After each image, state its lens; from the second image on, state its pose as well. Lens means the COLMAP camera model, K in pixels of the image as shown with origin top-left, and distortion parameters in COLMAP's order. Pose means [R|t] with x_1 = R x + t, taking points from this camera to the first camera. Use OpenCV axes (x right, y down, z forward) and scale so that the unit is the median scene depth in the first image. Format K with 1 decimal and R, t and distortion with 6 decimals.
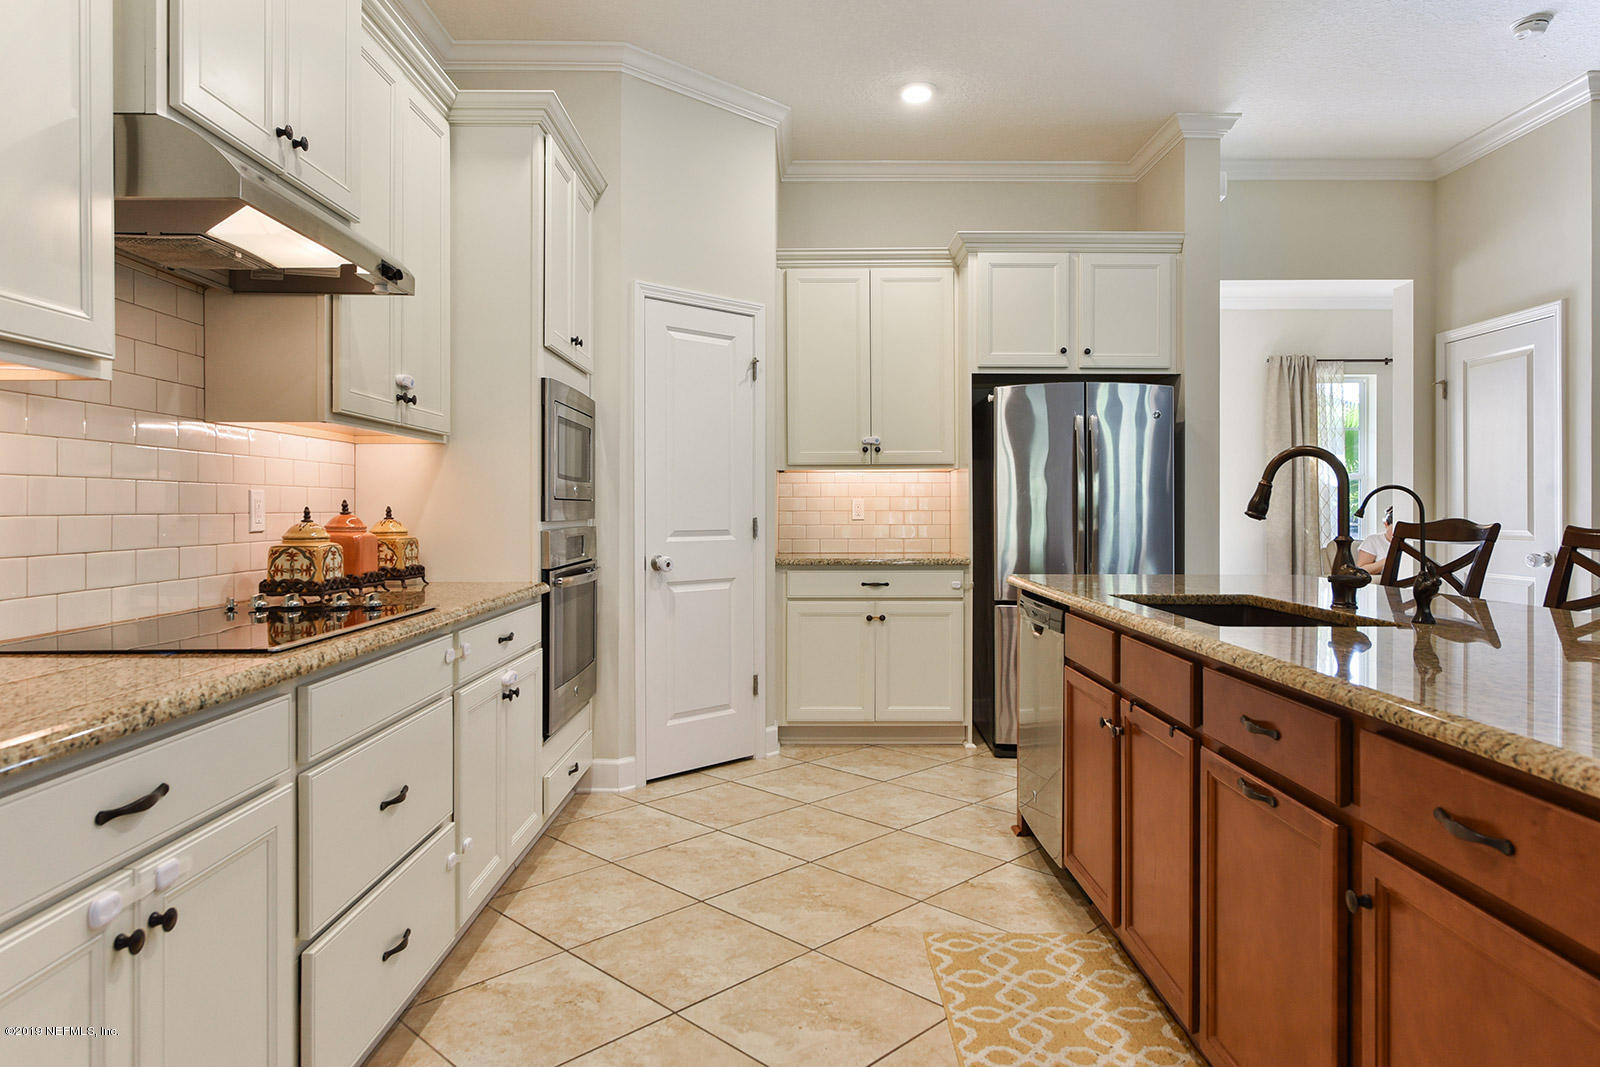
lens RADIAL K [[998.8, 0, 802.6], [0, 998.8, 510.8], [0, 0, 1]] dist [0.001184, 0.000465]
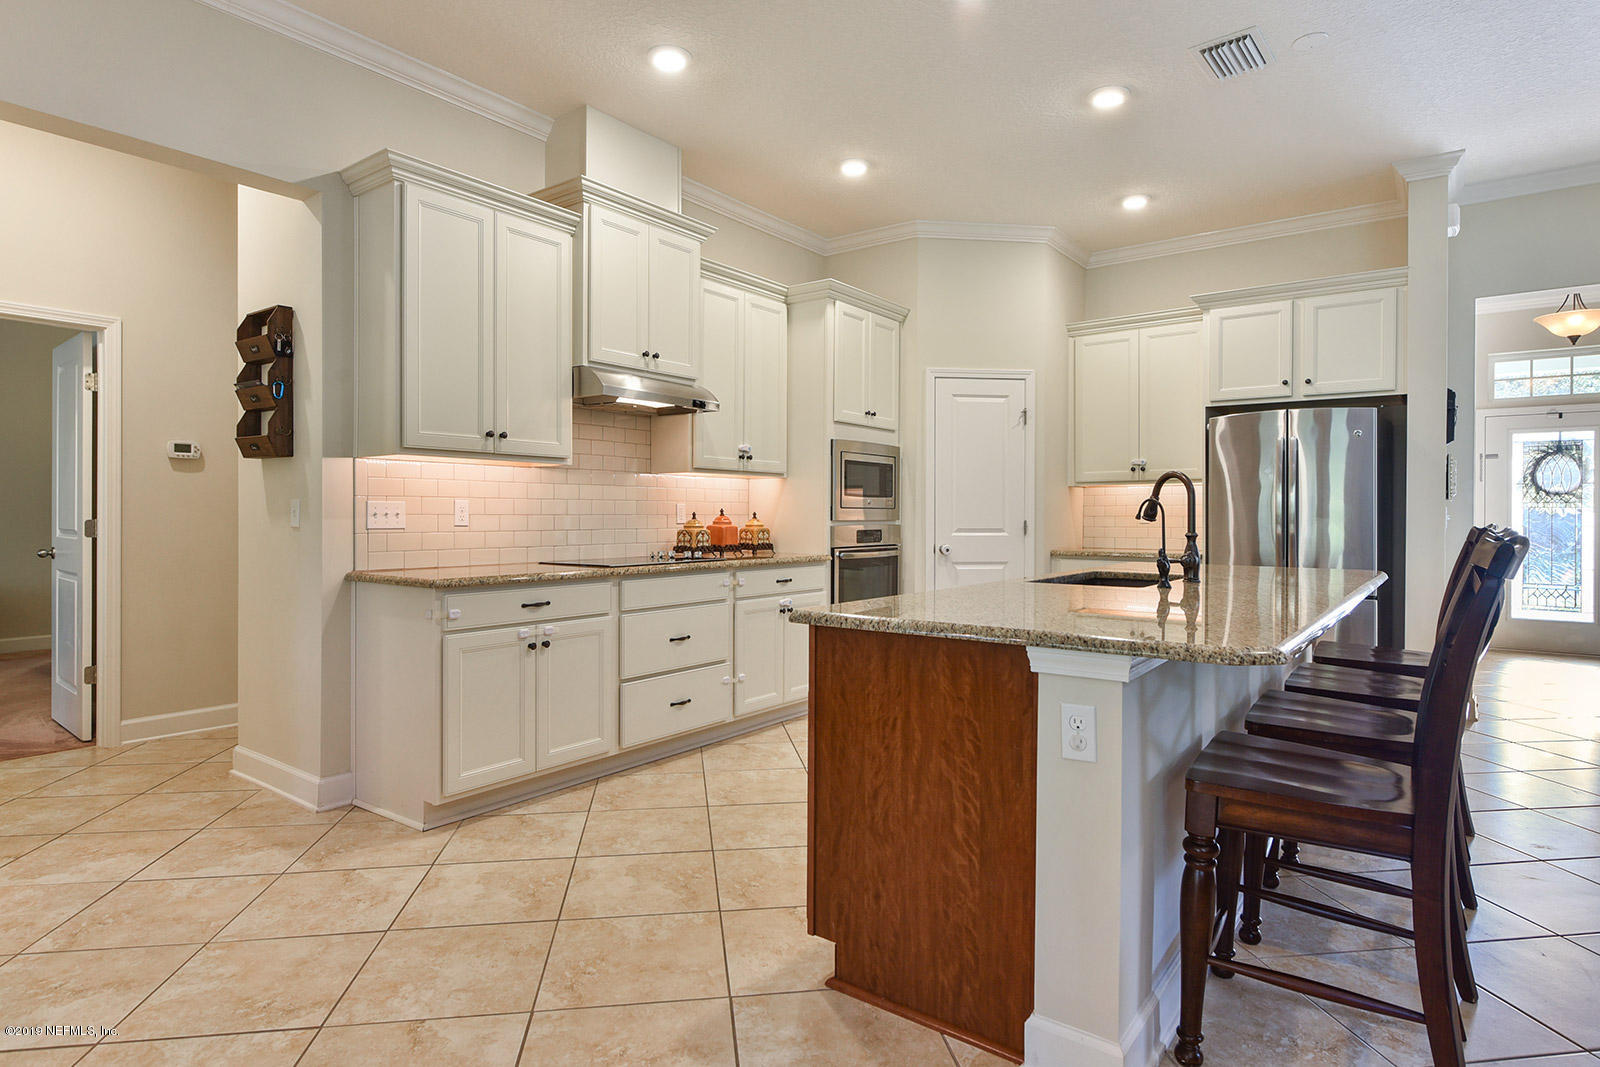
lens RADIAL K [[871.2, 0, 798.7], [0, 871.2, 523.8], [0, 0, 1]] dist [-0.001606, -0.001098]
pose [[0.794433, 0.010685, -0.607258, 0.598749], [-0.005512, 0.999931, 0.010383, 0.000617], [0.607327, -0.004902, 0.794437, -0.247773]]
